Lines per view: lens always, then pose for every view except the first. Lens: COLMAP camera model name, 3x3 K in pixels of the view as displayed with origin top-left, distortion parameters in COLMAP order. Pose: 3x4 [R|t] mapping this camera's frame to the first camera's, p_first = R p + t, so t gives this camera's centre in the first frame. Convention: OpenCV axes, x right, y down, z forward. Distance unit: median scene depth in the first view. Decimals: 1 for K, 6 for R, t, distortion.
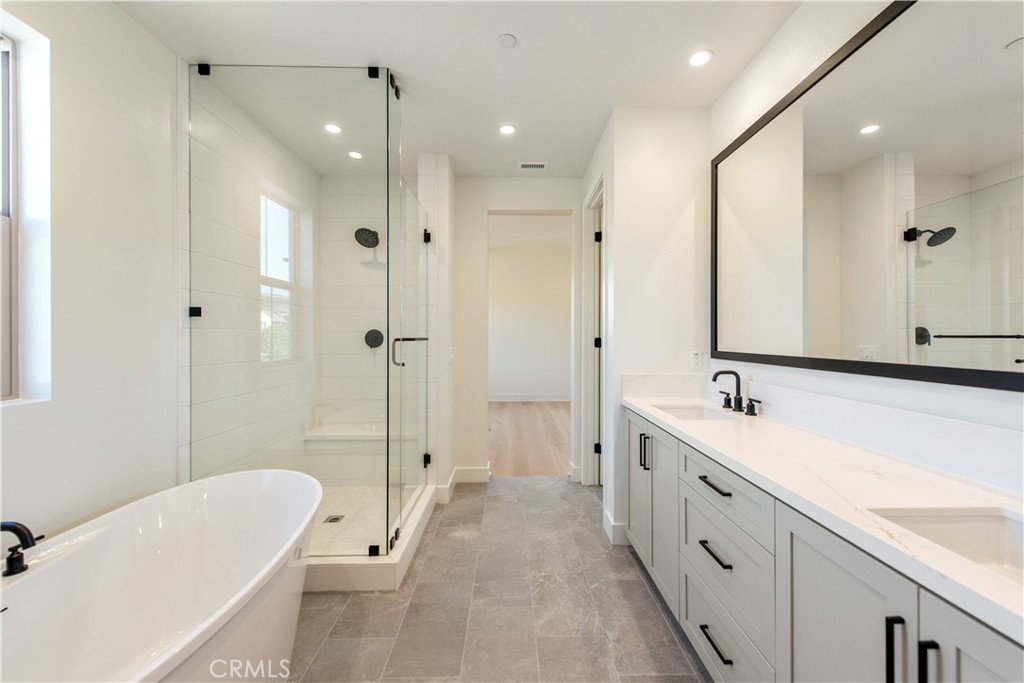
lens RADIAL K [[402.1, 0, 514.3], [0, 402.1, 343.4], [0, 0, 1]] dist [0.013055, -0.004597]
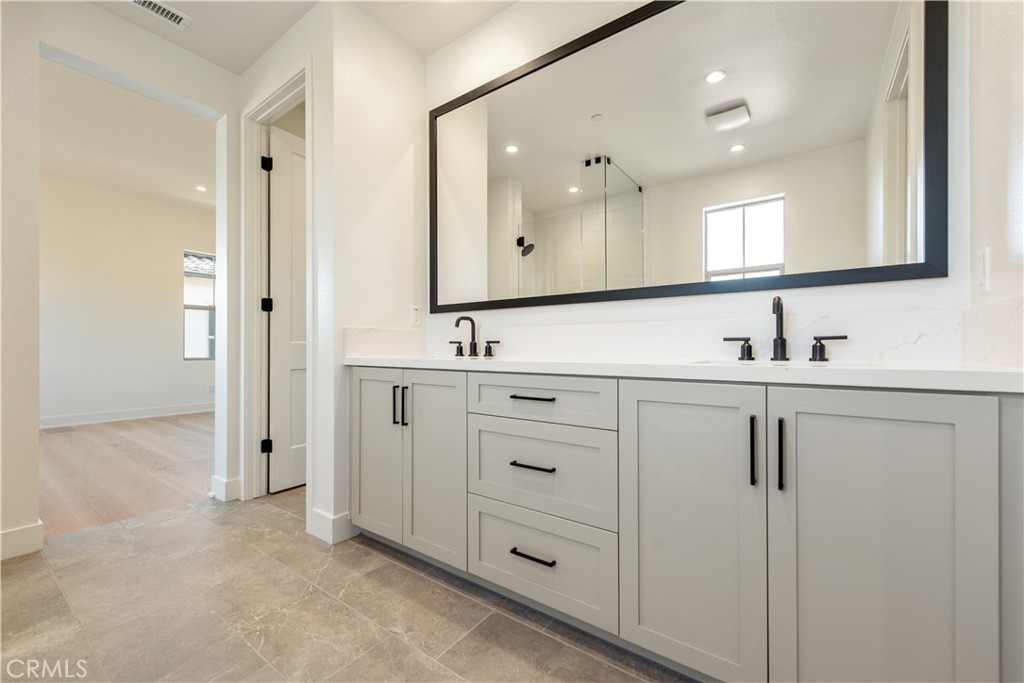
lens RADIAL K [[412.1, 0, 509.0], [0, 412.1, 353.6], [0, 0, 1]] dist [0.011313, -0.000307]
pose [[0.599044, -0.004932, 0.800701, -0.196393], [0.013207, 0.999906, -0.003721, 0.136903], [-0.800607, 0.012804, 0.599053, 0.241418]]
